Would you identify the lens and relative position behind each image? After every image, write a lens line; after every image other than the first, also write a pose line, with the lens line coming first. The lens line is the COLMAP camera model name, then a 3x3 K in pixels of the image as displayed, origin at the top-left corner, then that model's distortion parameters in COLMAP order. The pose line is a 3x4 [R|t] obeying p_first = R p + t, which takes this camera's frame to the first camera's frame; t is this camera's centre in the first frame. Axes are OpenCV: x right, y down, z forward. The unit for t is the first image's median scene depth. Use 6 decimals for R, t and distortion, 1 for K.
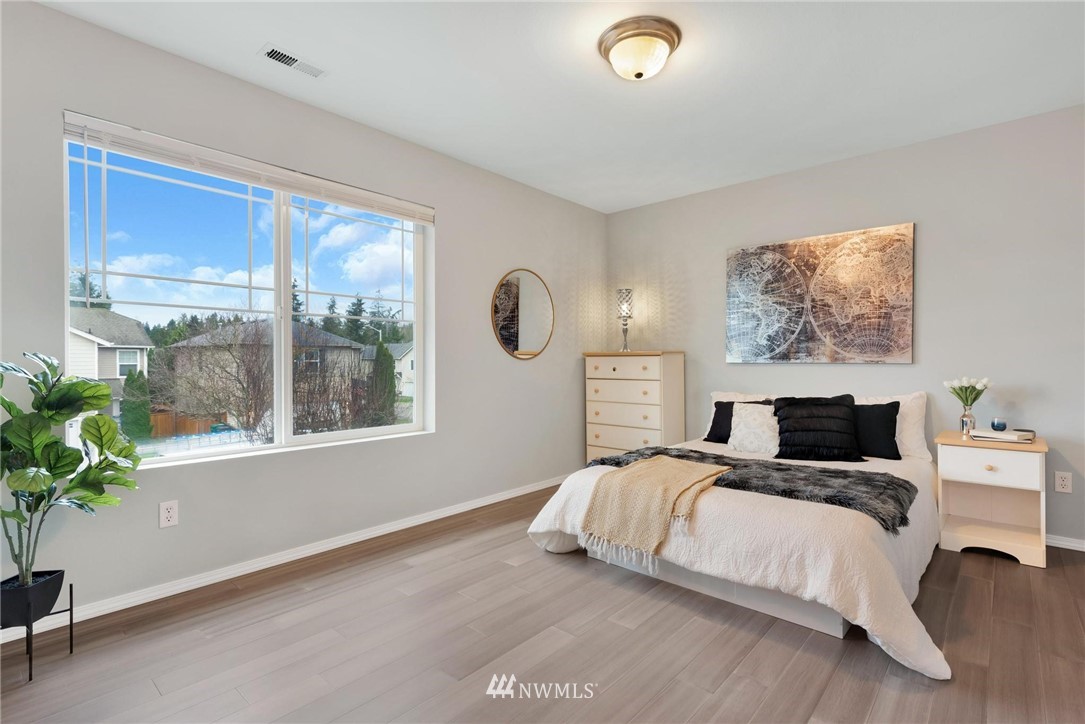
lens RADIAL K [[496.6, 0, 542.5], [0, 496.6, 362.5], [0, 0, 1]] dist [0.000725, -0.000458]
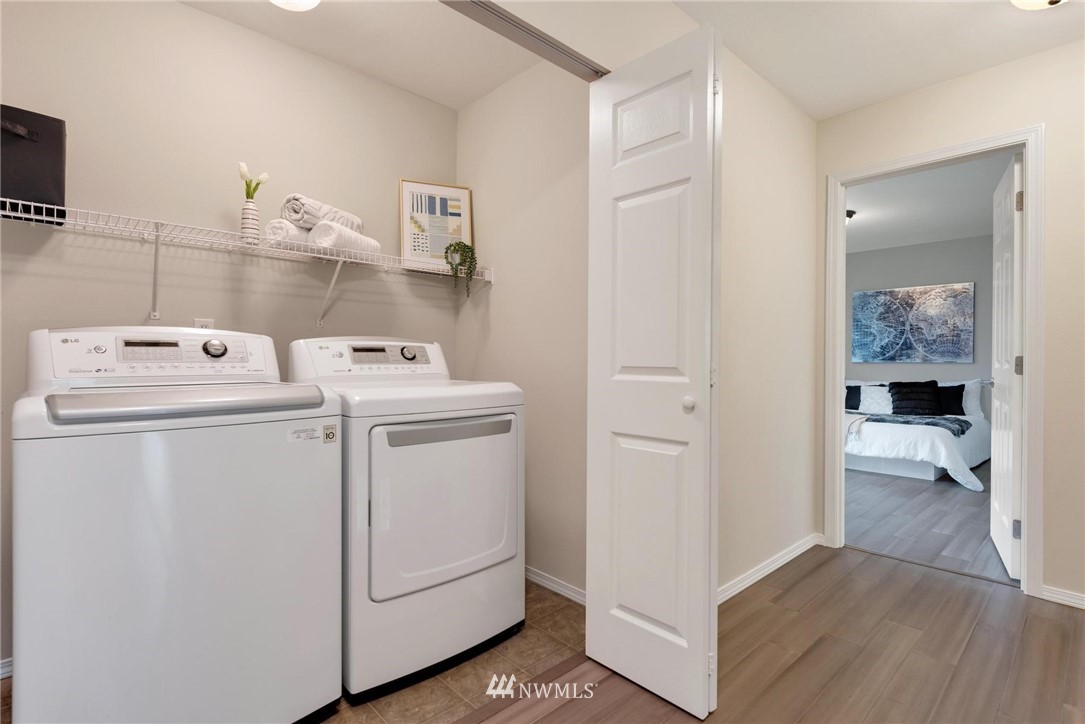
lens RADIAL K [[517.3, 0, 540.6], [0, 517.3, 359.9], [0, 0, 1]] dist [0.004682, -0.000176]
pose [[0.996375, 0.004712, -0.084944, -0.562296], [-0.005252, 0.999967, -0.006135, 0.009350], [0.084912, 0.006559, 0.996367, -0.864825]]
